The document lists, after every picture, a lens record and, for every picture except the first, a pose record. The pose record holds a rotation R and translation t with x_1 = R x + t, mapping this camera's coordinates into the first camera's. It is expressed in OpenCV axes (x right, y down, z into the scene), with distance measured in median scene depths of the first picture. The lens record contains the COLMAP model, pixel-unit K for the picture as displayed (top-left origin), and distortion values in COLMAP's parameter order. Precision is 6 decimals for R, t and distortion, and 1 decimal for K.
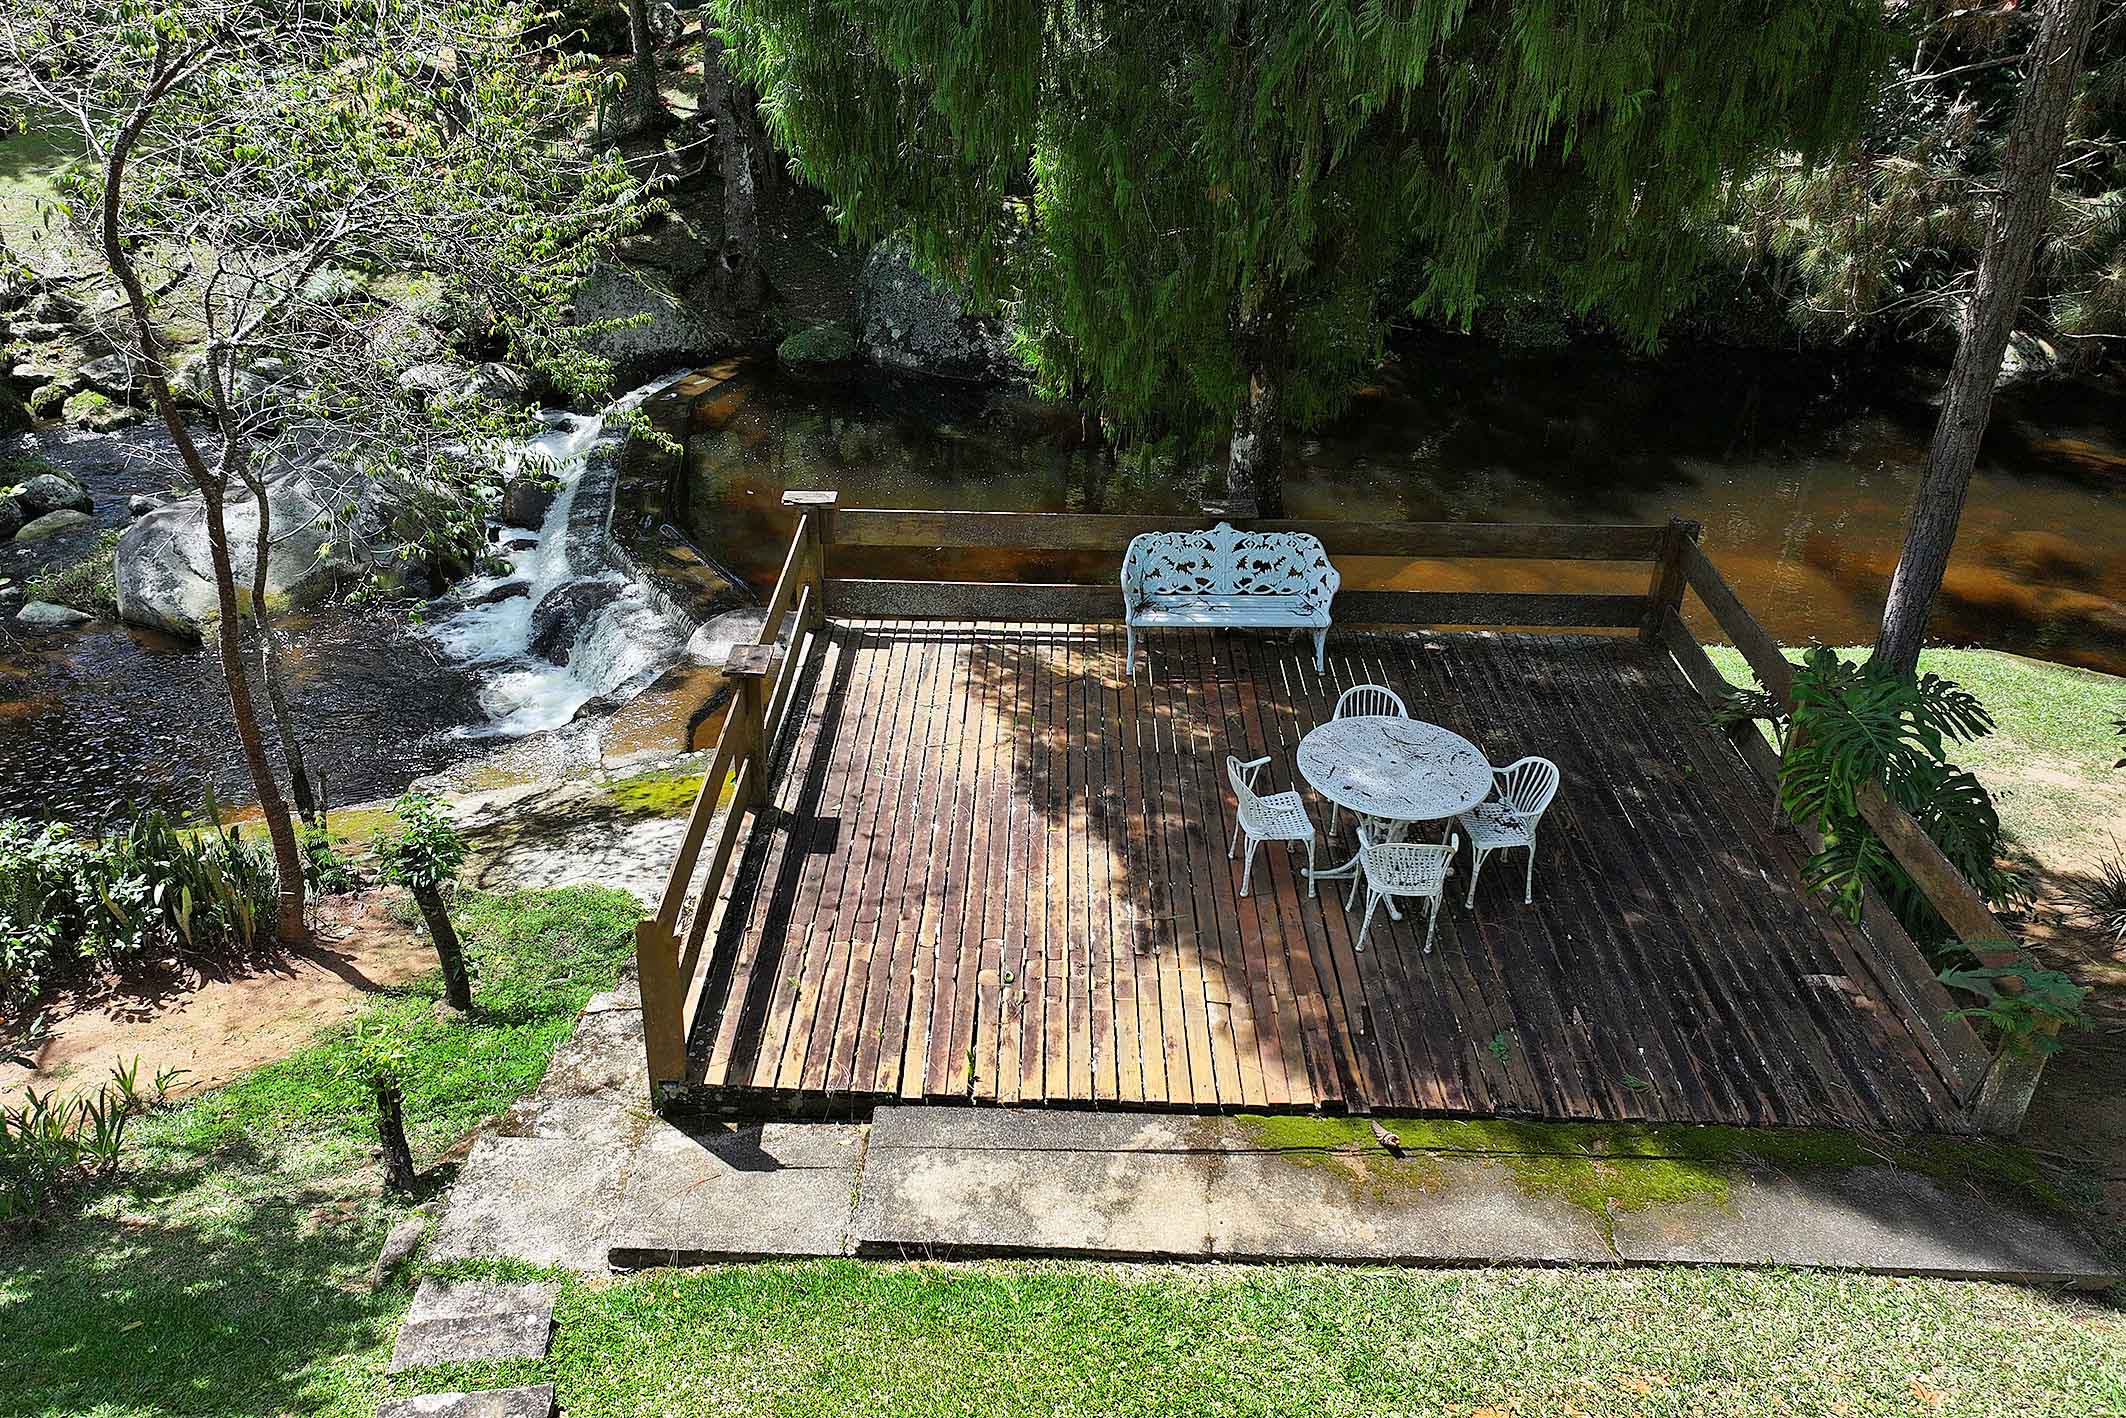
lens RADIAL K [[1614.9, 0, 982.8], [0, 1614.9, 732.7], [0, 0, 1]] dist [0.011521, 0.006596]
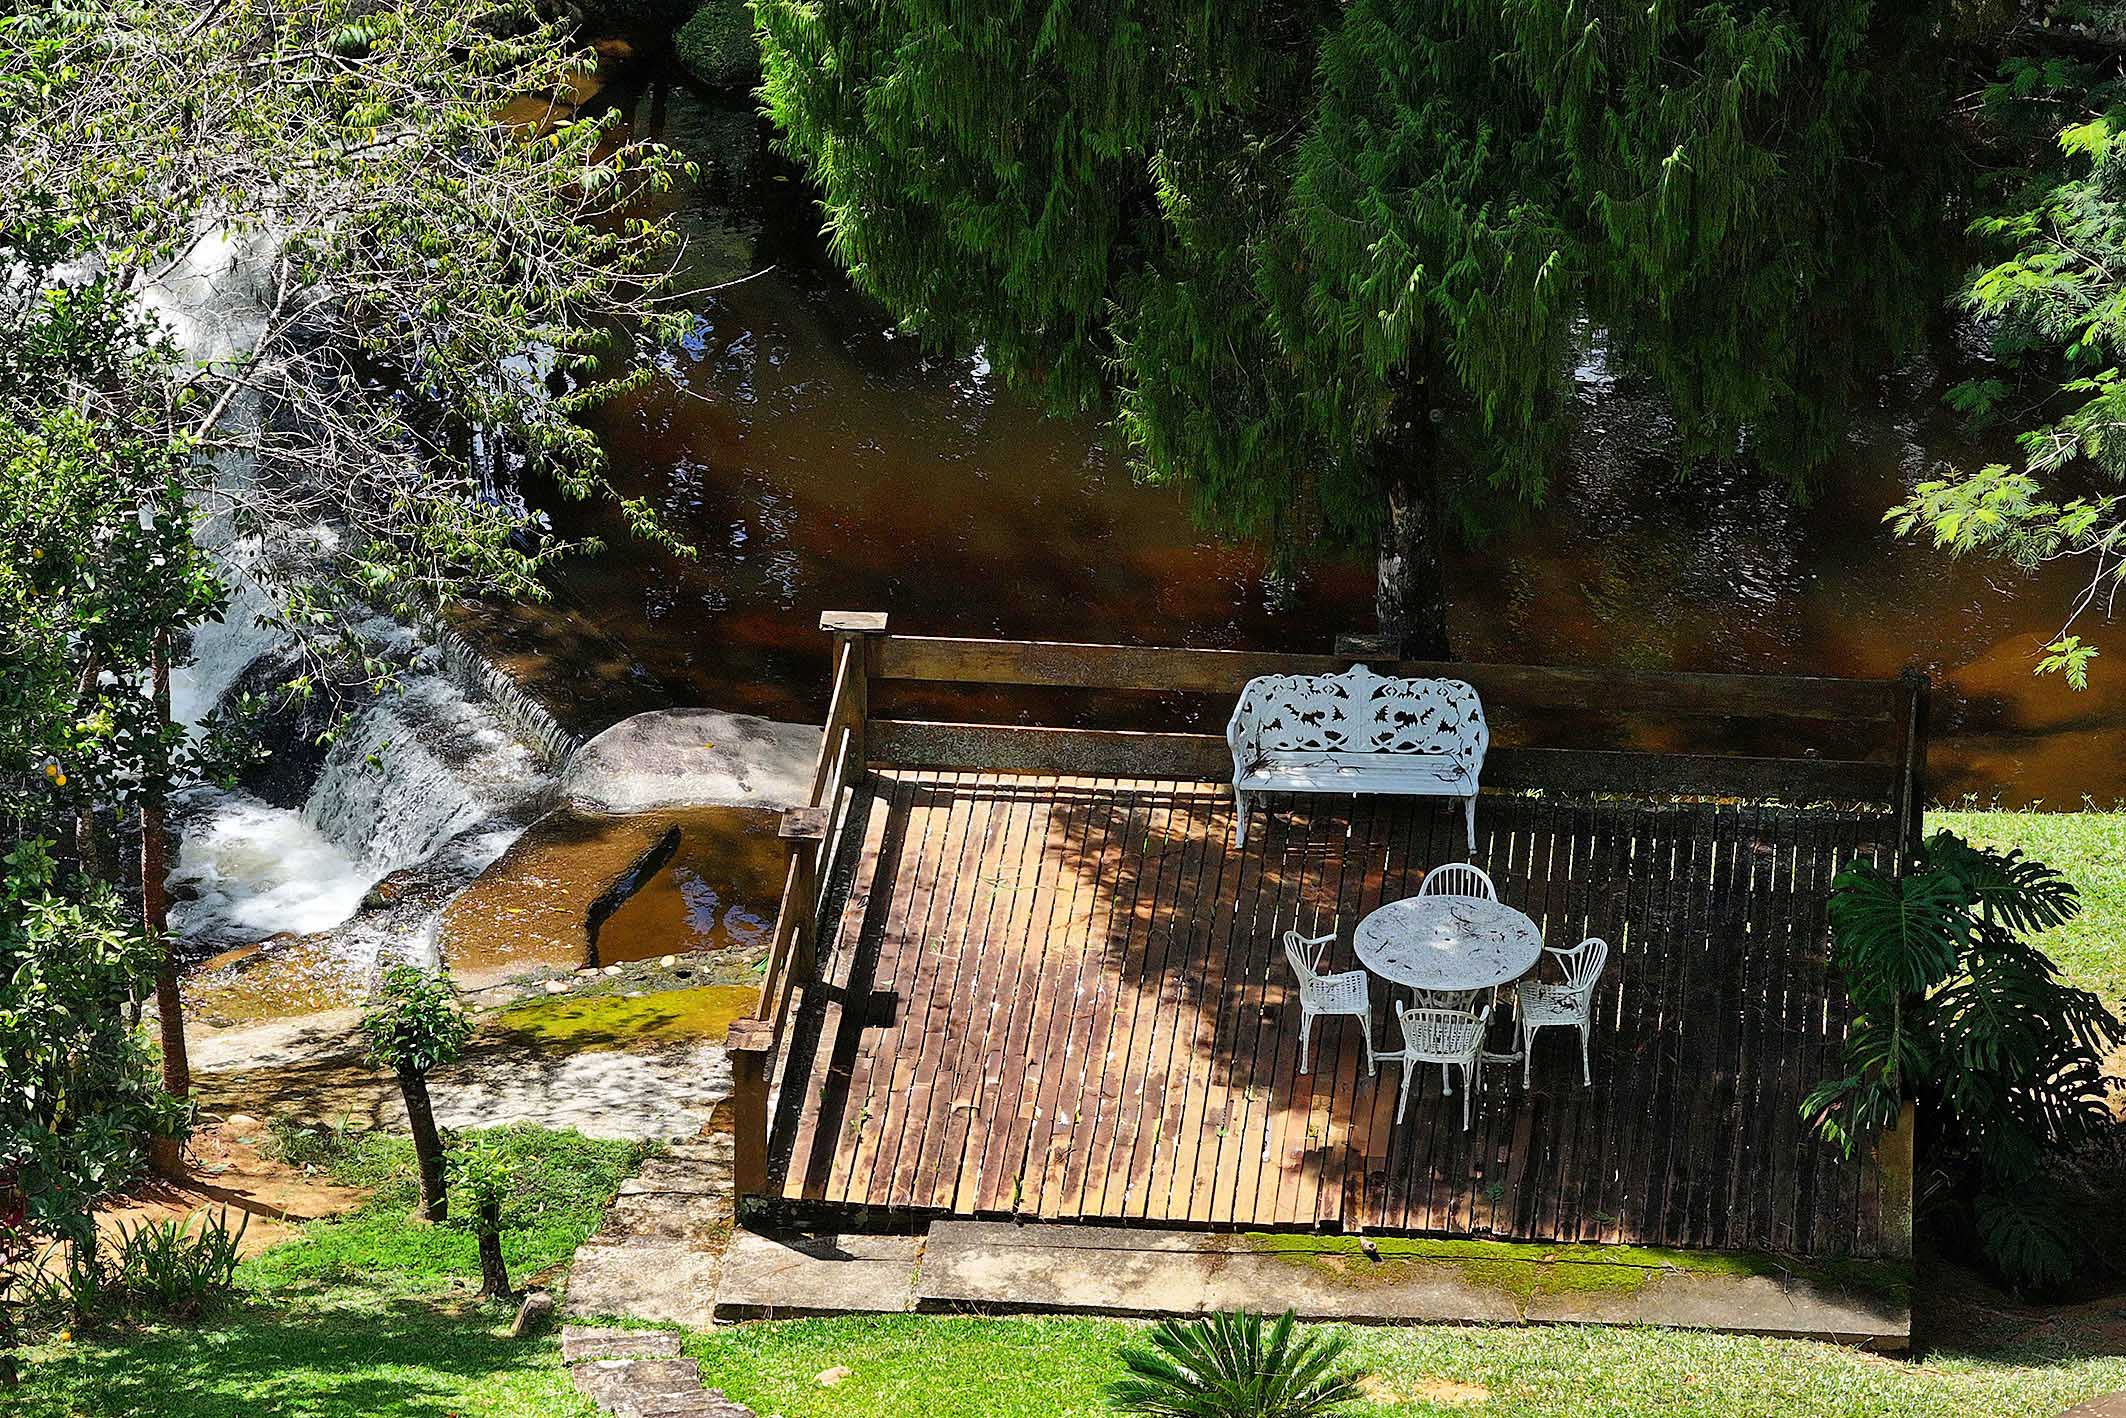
lens RADIAL K [[10123.2, 0, 1063.0], [0, 10123.2, 709.0], [0, 0, 1]] dist [0.833974, 2.405134]
pose [[0.999046, 0.020238, -0.038706, 0.234326], [-0.022117, 0.998566, -0.048752, 0.172520], [0.037664, 0.049561, 0.998061, -4.880229]]
